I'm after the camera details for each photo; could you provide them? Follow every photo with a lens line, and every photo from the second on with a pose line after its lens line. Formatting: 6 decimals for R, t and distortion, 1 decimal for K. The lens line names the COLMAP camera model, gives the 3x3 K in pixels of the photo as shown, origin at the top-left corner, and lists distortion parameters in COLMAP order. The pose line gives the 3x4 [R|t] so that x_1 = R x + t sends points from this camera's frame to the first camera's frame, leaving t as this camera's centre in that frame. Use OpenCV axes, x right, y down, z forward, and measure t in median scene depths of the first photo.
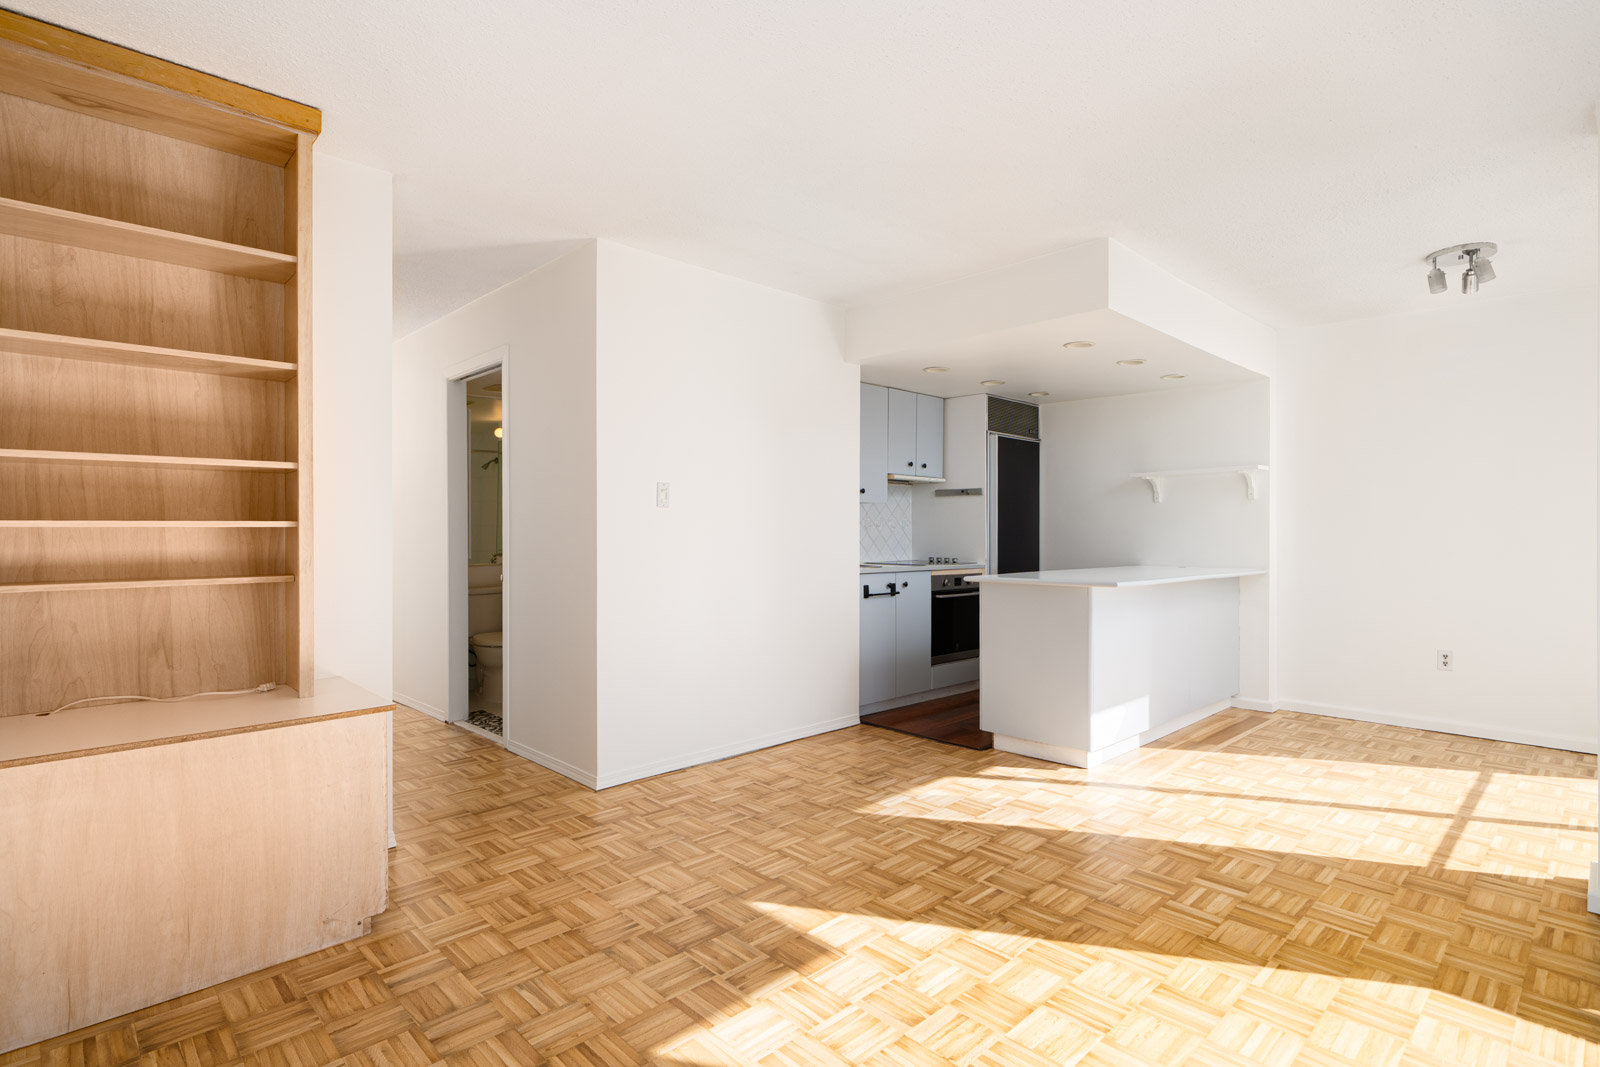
lens RADIAL K [[815.0, 0, 781.7], [0, 815.0, 534.5], [0, 0, 1]] dist [0.002578, 0.000600]
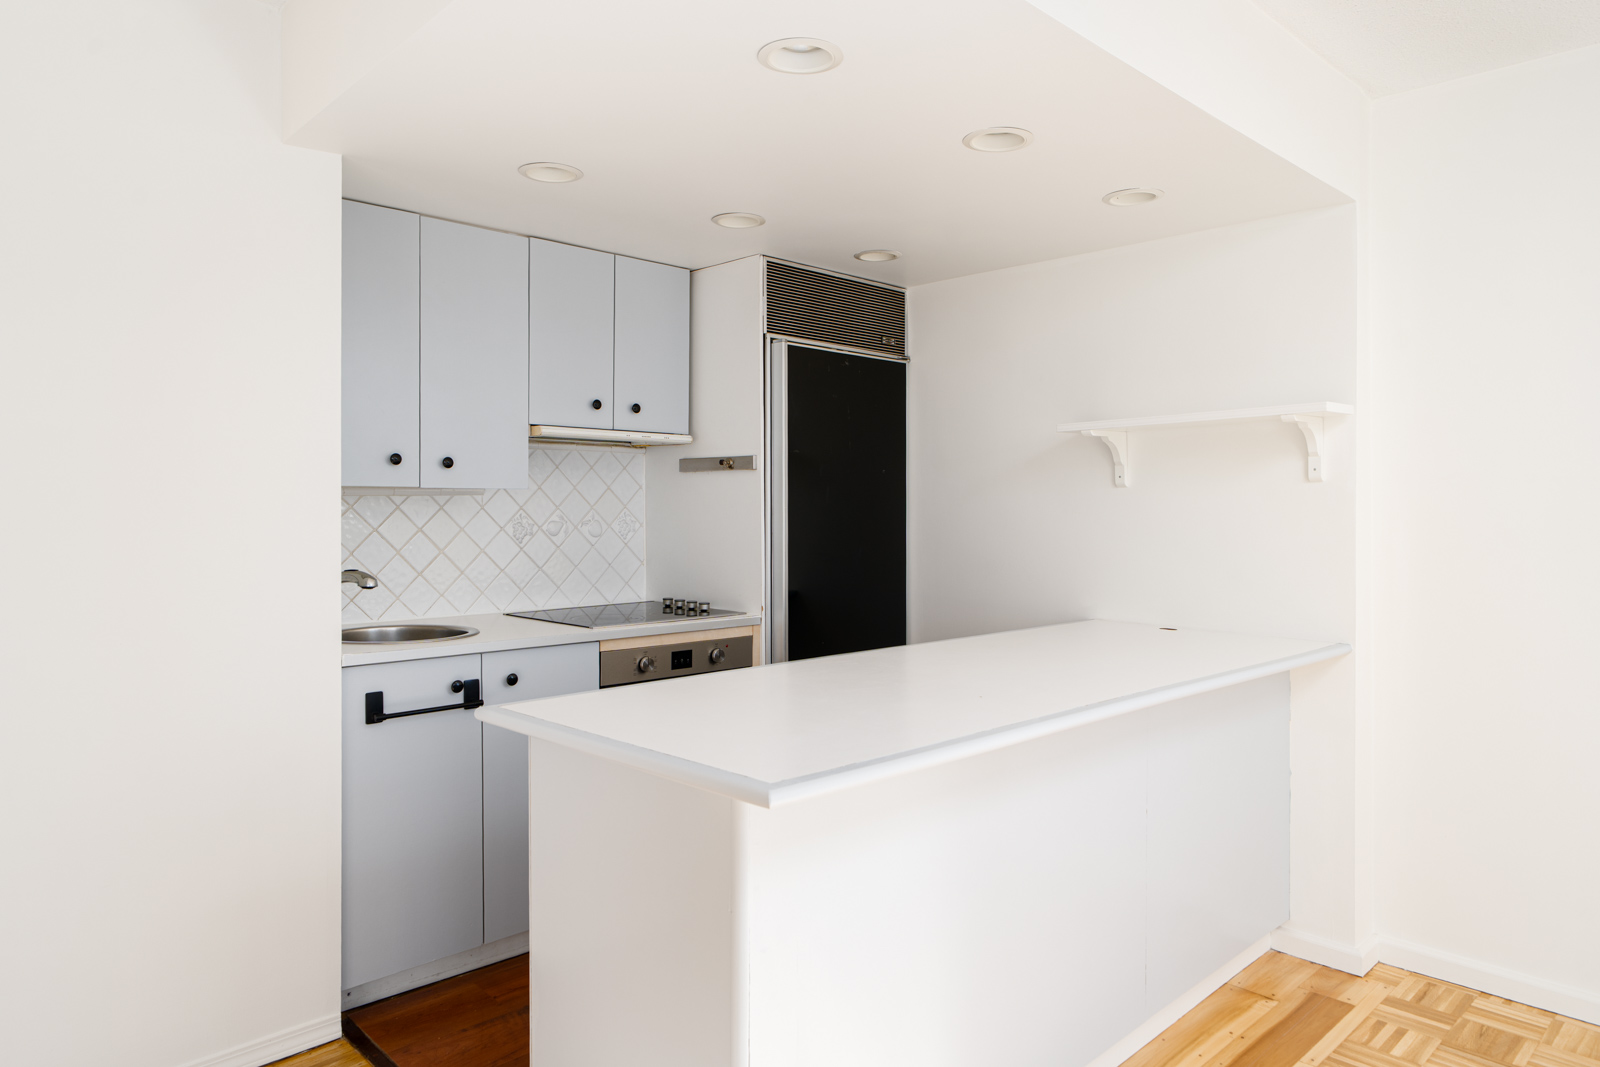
lens RADIAL K [[1016.0, 0, 783.4], [0, 1016.0, 506.0], [0, 0, 1]] dist [0.000650, 0.001049]
pose [[0.999992, -0.000440, -0.004022, 0.267487], [0.000435, 0.999999, -0.001226, -0.026864], [0.004022, 0.001224, 0.999991, 0.413885]]
